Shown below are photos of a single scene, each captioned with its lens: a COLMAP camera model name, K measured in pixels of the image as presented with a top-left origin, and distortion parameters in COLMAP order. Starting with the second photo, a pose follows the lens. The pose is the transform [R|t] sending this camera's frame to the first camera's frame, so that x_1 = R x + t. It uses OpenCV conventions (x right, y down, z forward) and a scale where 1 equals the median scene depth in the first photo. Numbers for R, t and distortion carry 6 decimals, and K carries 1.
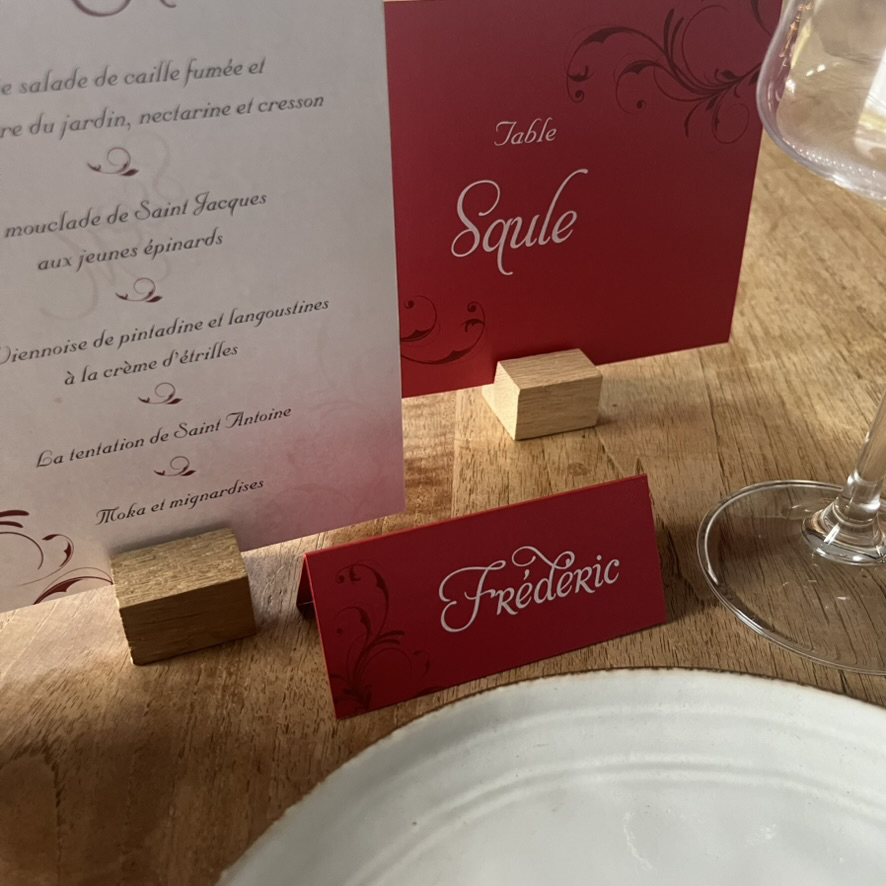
lens RADIAL K [[927.7, 0, 452.6], [0, 927.7, 443.0], [0, 0, 1]] dist [0.020772, -0.036255]
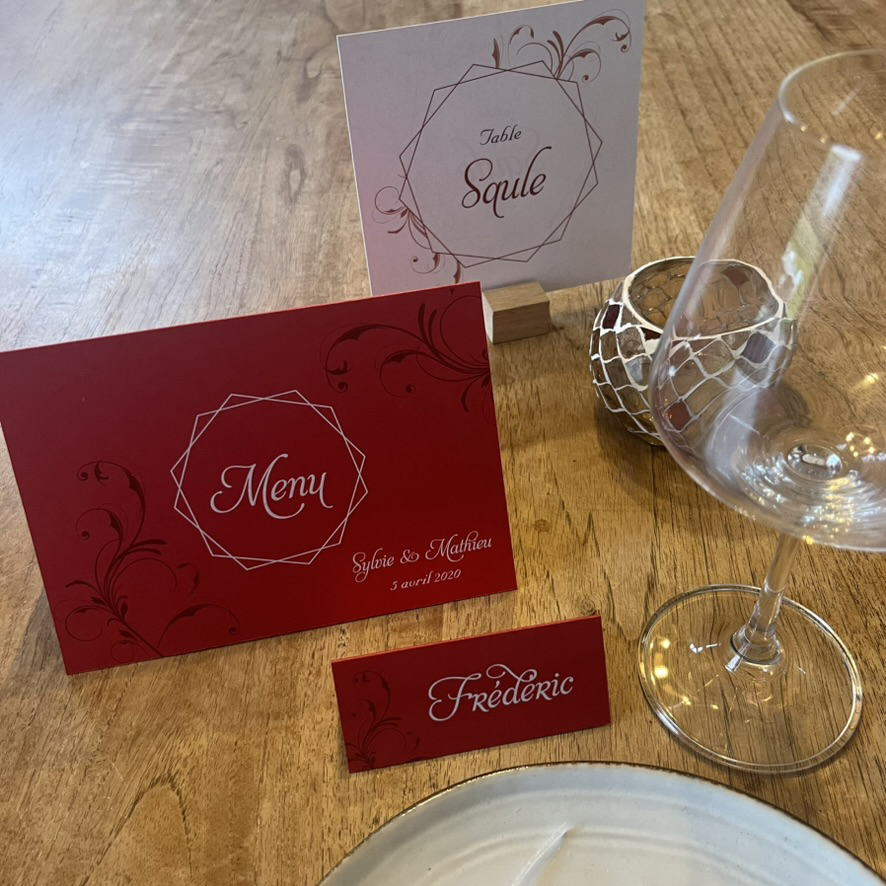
lens RADIAL K [[918.2, 0, 442.3], [0, 918.2, 444.4], [0, 0, 1]] dist [0.013391, -0.006505]
pose [[0.997783, -0.047759, -0.046345, 0.065369], [0.053205, 0.990799, 0.124446, -0.269484], [0.039975, -0.126636, 0.991143, -0.275291]]
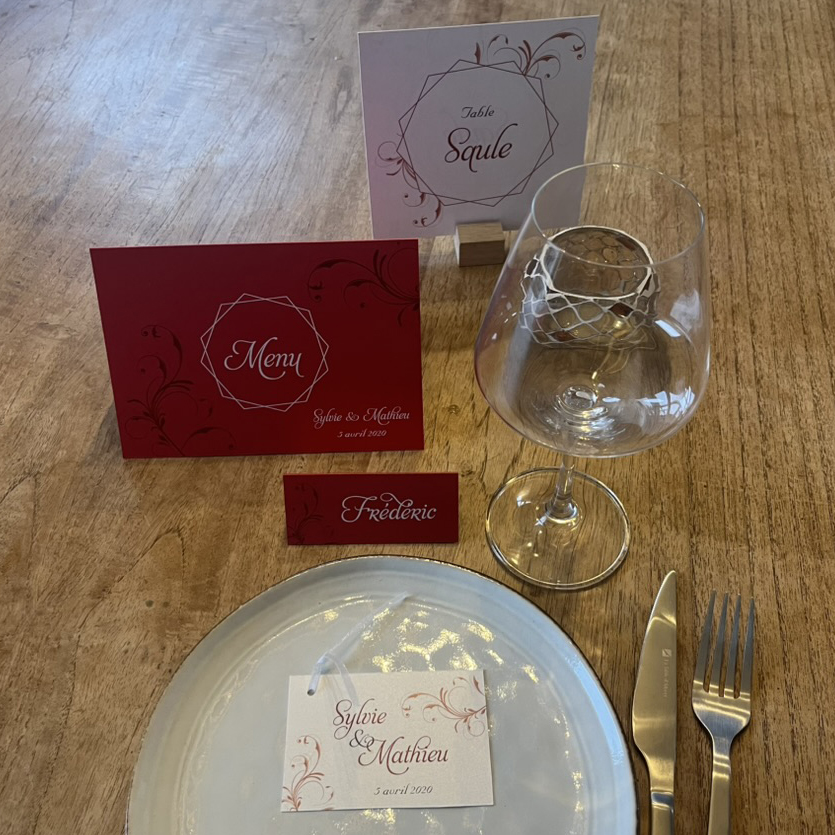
lens RADIAL K [[915.1, 0, 417.6], [0, 915.1, 419.1], [0, 0, 1]] dist [0.043333, -0.076858]
pose [[0.983896, 0.109110, -0.141575, 0.346954], [-0.070618, 0.964918, 0.252878, -0.435940], [0.164200, -0.238808, 0.957084, -0.804065]]
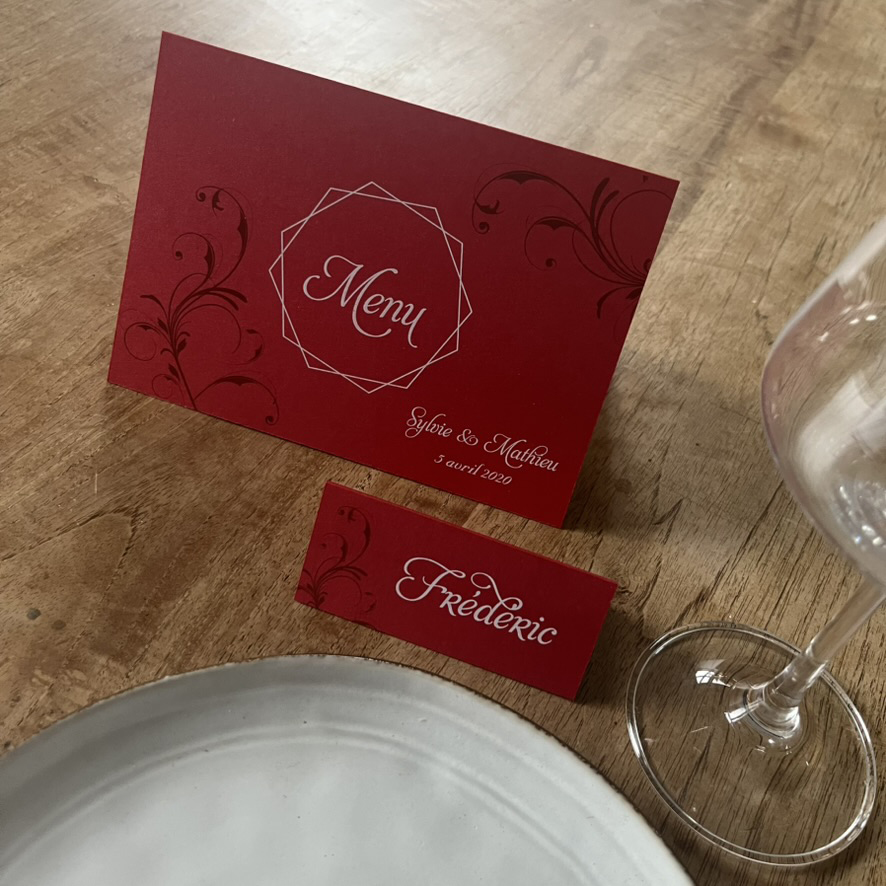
lens RADIAL K [[922.8, 0, 448.0], [0, 922.8, 444.9], [0, 0, 1]] dist [0.008894, 0.002160]
pose [[0.879566, 0.415943, -0.230987, 0.199688], [-0.376875, 0.905431, 0.195344, -0.169228], [0.290395, -0.084764, 0.953145, -0.149713]]
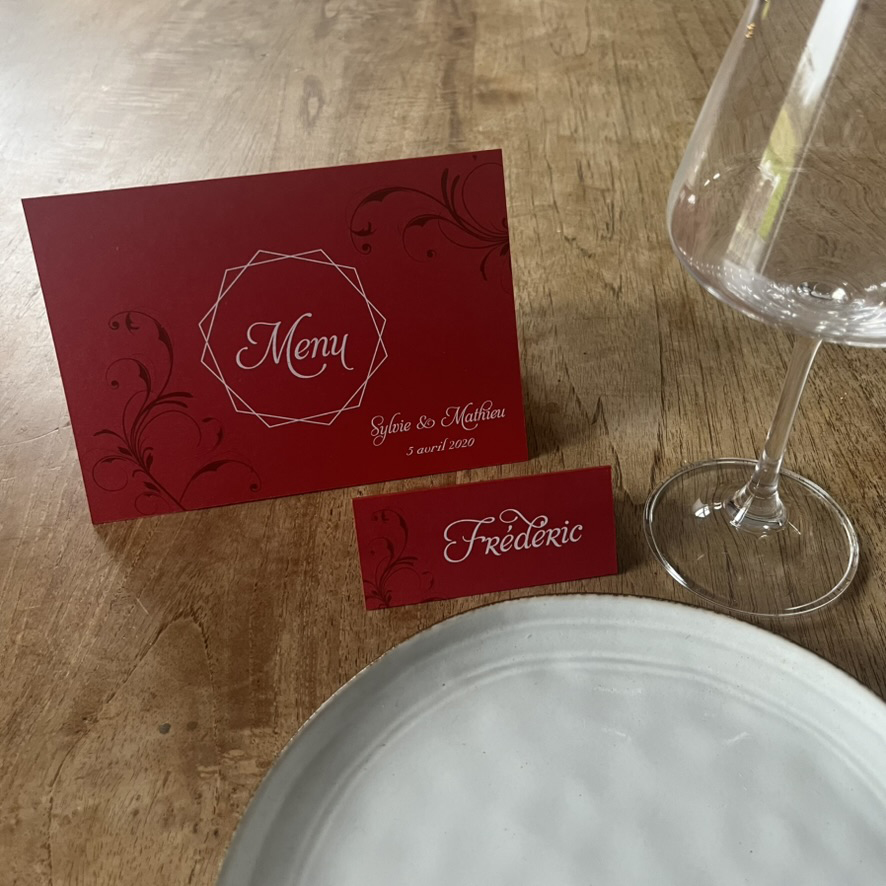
lens RADIAL K [[918.1, 0, 445.7], [0, 918.1, 443.4], [0, 0, 1]] dist [0.016157, 0.001105]
pose [[0.998943, -0.023390, -0.039577, 0.034281], [0.028127, 0.991919, 0.123716, -0.094825], [0.036364, -0.124699, 0.991528, -0.343201]]
